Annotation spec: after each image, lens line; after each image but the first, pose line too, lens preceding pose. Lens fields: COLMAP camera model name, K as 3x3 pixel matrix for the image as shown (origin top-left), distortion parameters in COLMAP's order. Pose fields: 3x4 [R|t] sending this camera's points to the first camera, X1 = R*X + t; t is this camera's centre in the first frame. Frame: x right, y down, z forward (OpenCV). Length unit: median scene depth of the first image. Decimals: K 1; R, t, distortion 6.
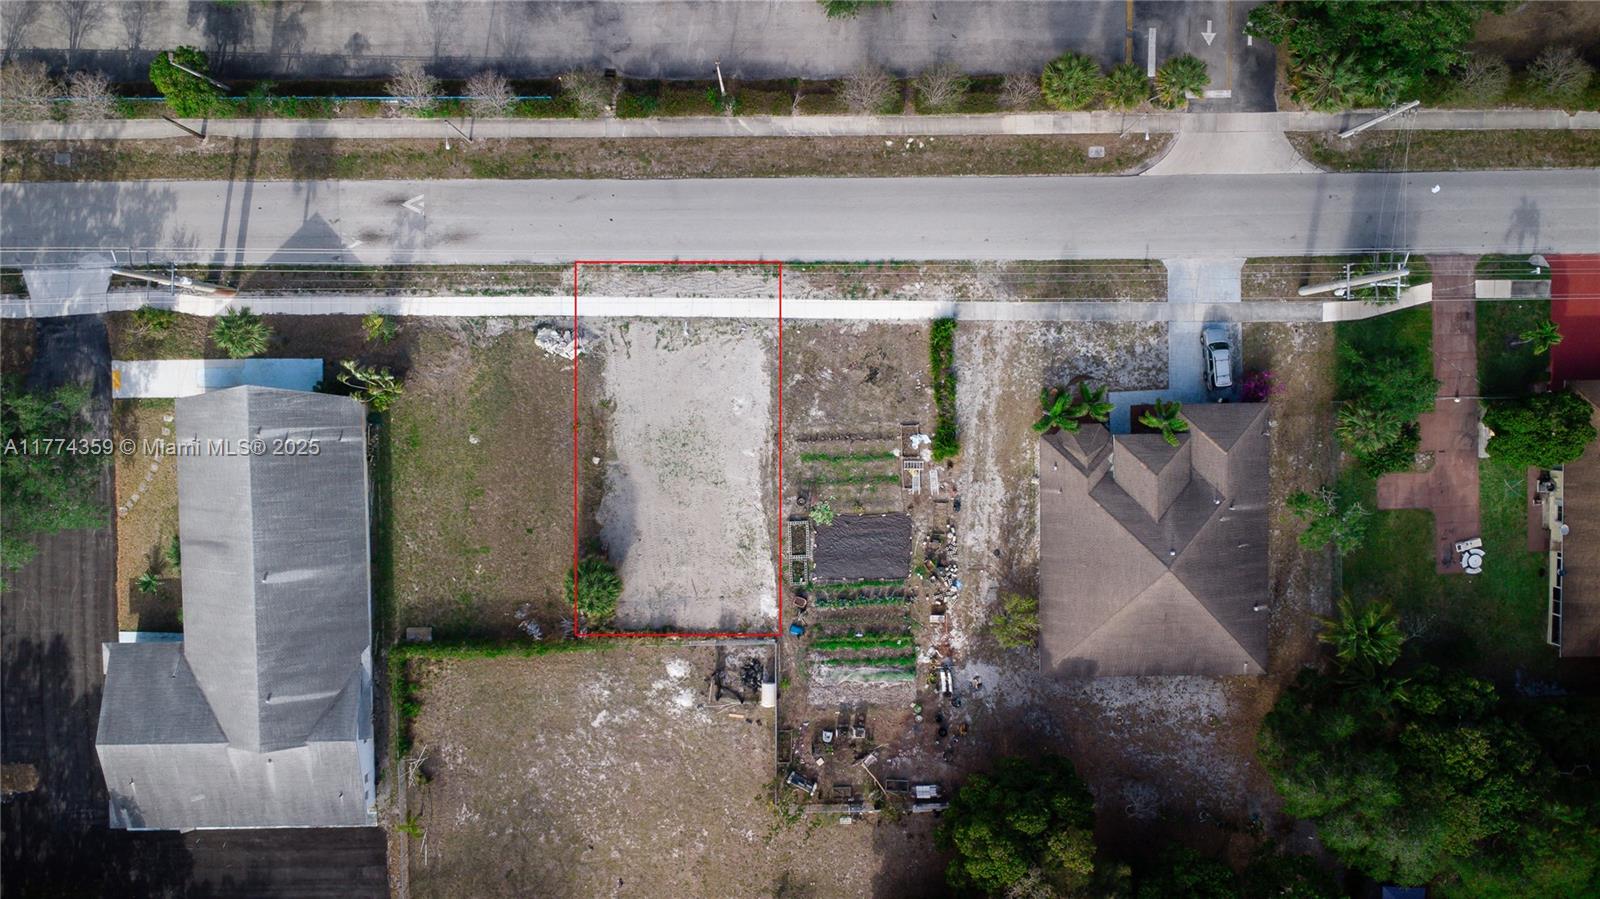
lens RADIAL K [[1154.9, 0, 800.0], [0, 1154.9, 449.5], [0, 0, 1]] dist [0.029349, -0.009313]
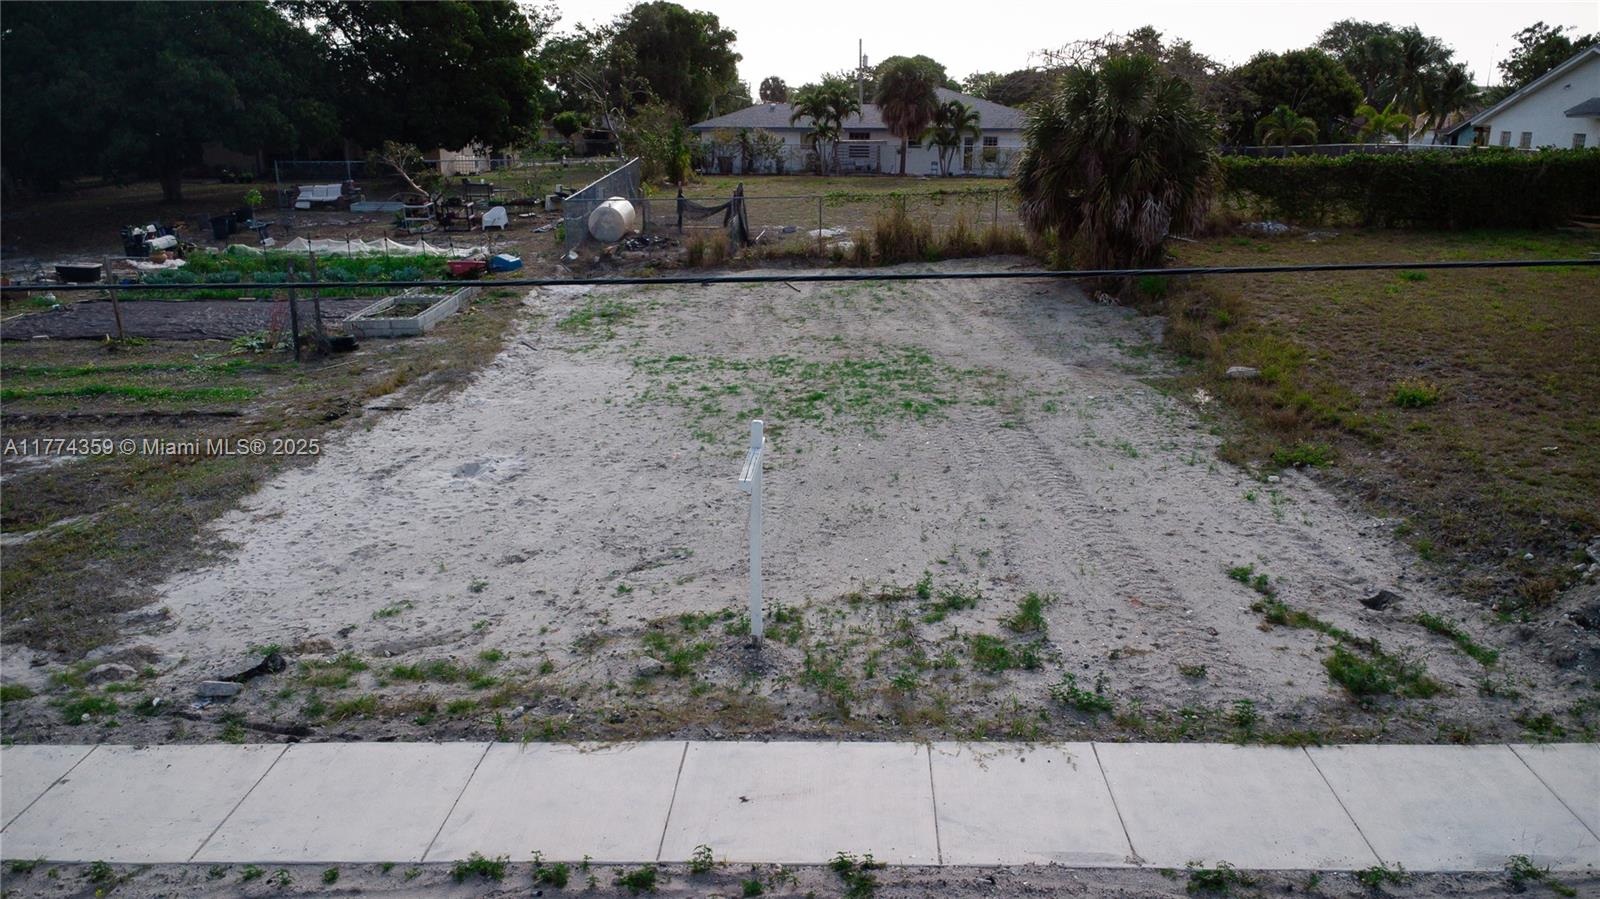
lens RADIAL K [[1189.2, 0, 806.4], [0, 1189.2, 442.4], [0, 0, 1]] dist [0.025297, 0.001922]
pose [[-0.999647, -0.017723, 0.019775, -0.103095], [0.024331, -0.312944, 0.949460, -0.198361], [-0.010638, 0.949606, 0.313265, 0.944203]]
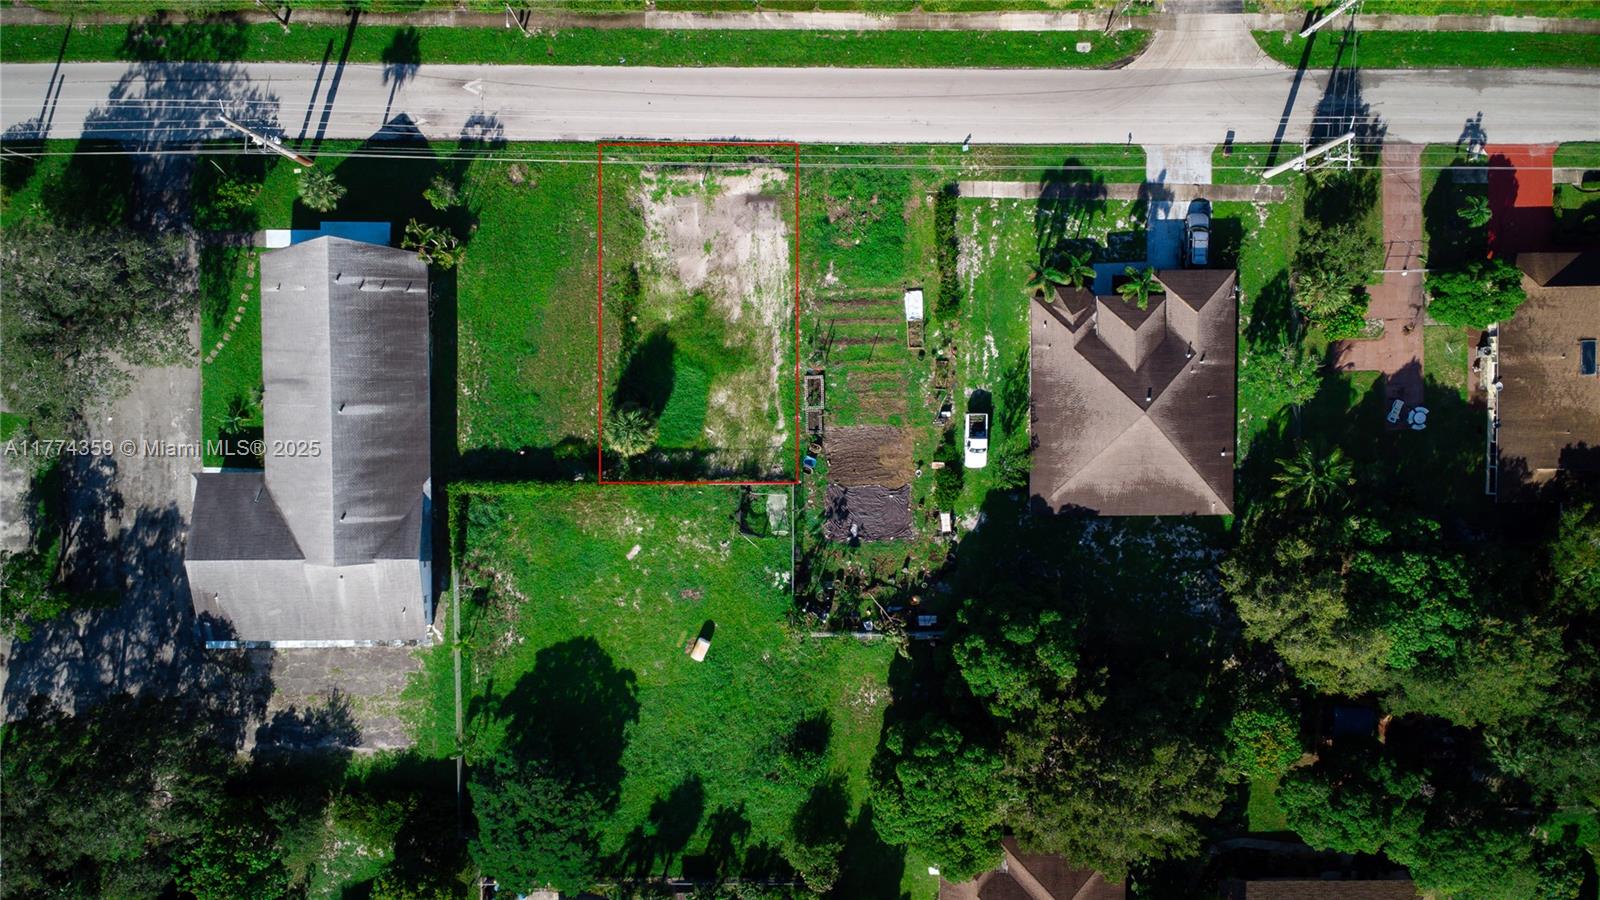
lens RADIAL K [[1150.1, 0, 800.0], [0, 1150.1, 450.0], [0, 0, 1]] dist [0.028762, 0.000407]
pose [[0.999952, 0.007920, 0.005798, -0.021358], [-0.007827, 0.999845, -0.015748, 0.151700], [-0.005922, 0.015702, 0.999859, -0.109324]]
